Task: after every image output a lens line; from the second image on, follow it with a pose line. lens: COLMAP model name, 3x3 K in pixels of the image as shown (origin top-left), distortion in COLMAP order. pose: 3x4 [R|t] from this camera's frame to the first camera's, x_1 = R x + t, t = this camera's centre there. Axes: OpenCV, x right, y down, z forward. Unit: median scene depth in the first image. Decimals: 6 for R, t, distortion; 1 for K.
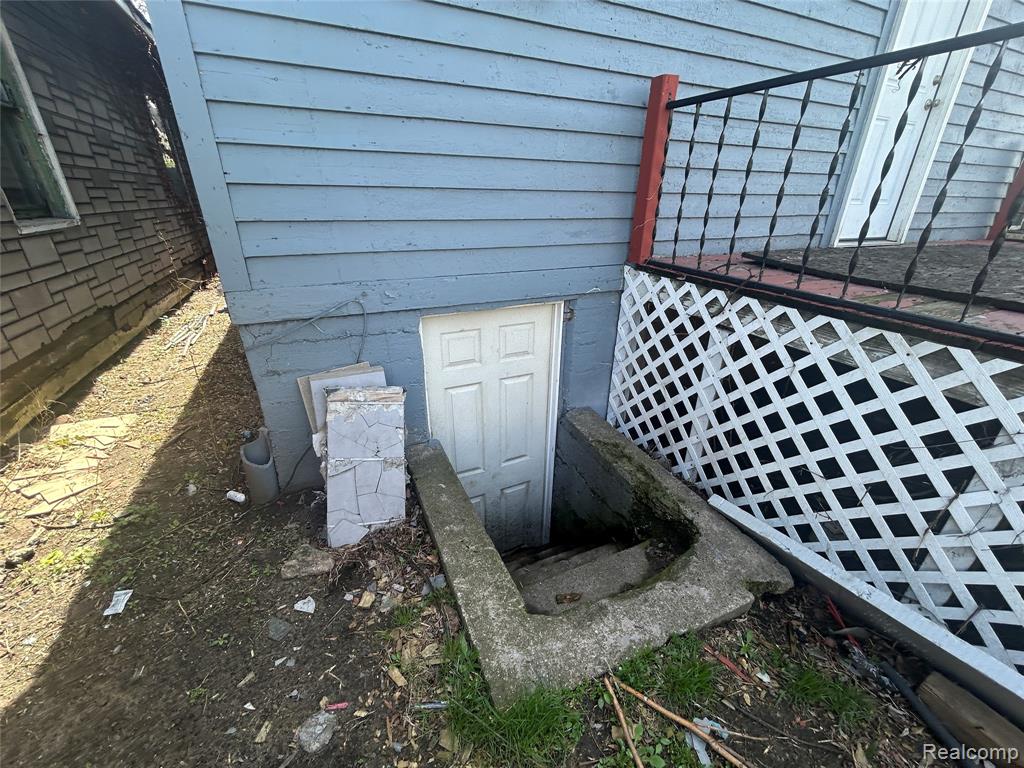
lens RADIAL K [[411.6, 0, 514.3], [0, 411.6, 385.3], [0, 0, 1]] dist [-0.004470, 0.000342]
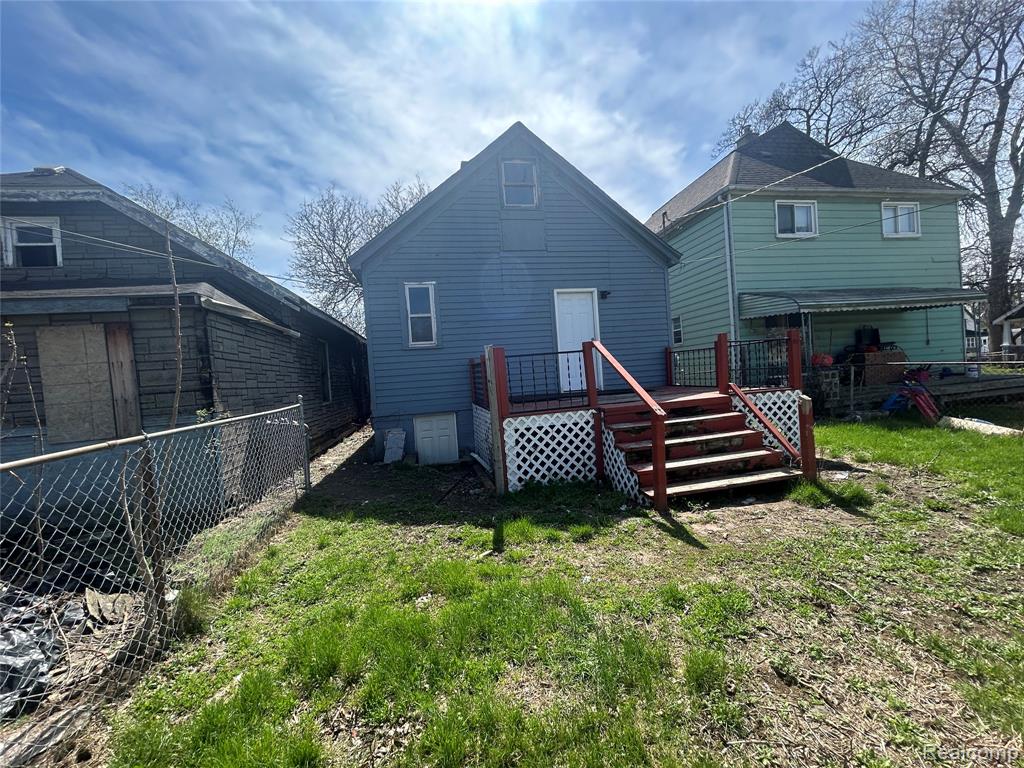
lens RADIAL K [[411.6, 0, 515.1], [0, 411.6, 384.3], [0, 0, 1]] dist [-0.004470, 0.000342]
pose [[0.969916, -0.076594, -0.231077, 1.441758], [-0.019521, 0.921687, -0.387444, 0.923729], [0.242656, 0.380298, 0.892463, -2.108745]]
